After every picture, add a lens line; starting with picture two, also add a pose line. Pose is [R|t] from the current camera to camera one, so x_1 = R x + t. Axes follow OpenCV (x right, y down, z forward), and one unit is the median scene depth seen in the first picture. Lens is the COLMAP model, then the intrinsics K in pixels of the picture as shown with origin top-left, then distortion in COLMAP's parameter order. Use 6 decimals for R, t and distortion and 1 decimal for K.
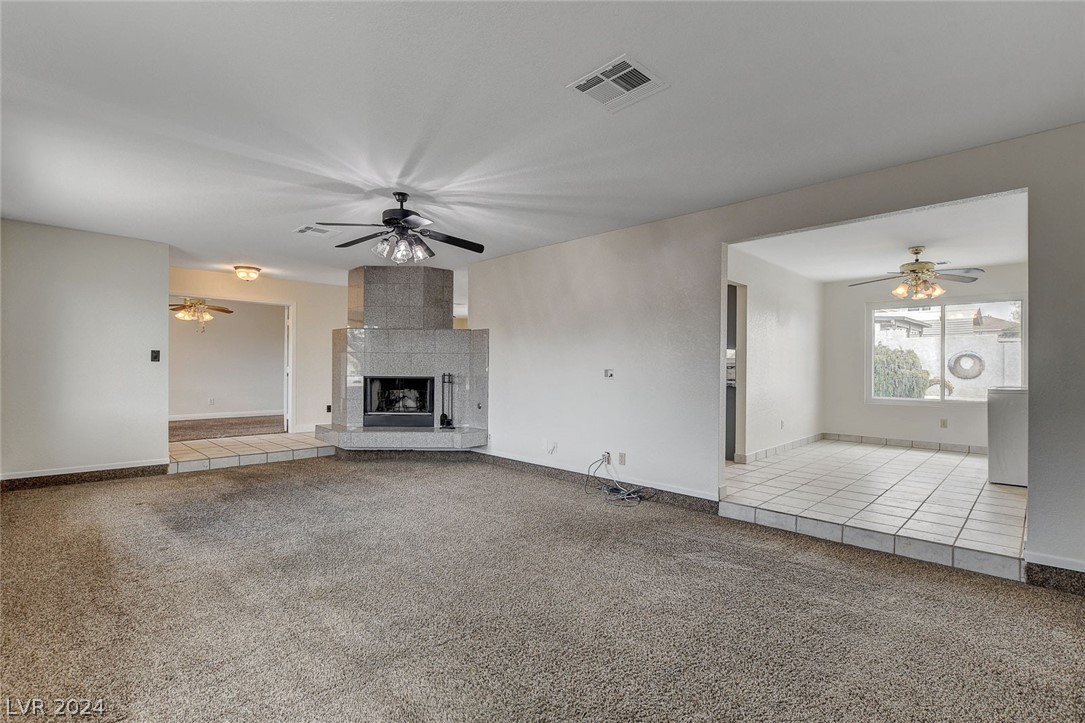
lens RADIAL K [[507.4, 0, 538.1], [0, 507.4, 364.7], [0, 0, 1]] dist [-0.003177, -0.000707]
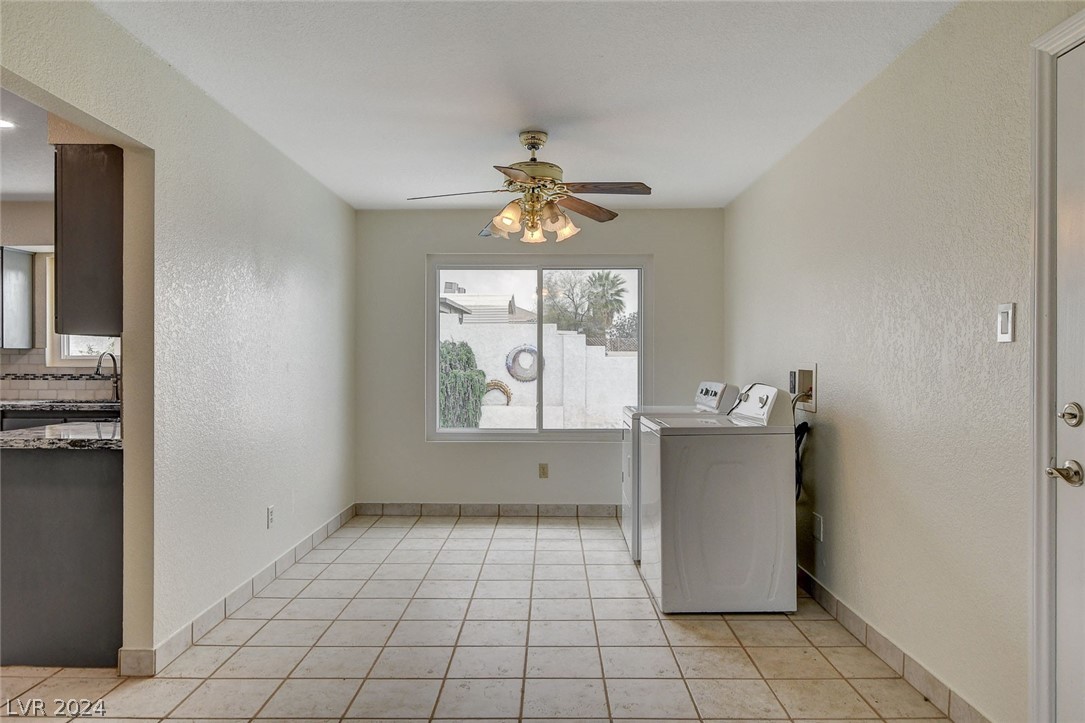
lens RADIAL K [[652.3, 0, 540.2], [0, 652.3, 359.9], [0, 0, 1]] dist [-0.003016, -0.000865]
pose [[0.697635, -0.006809, 0.716421, 0.237334], [0.002599, 0.999972, 0.006973, -0.015494], [-0.716449, -0.003002, 0.697633, 0.435956]]
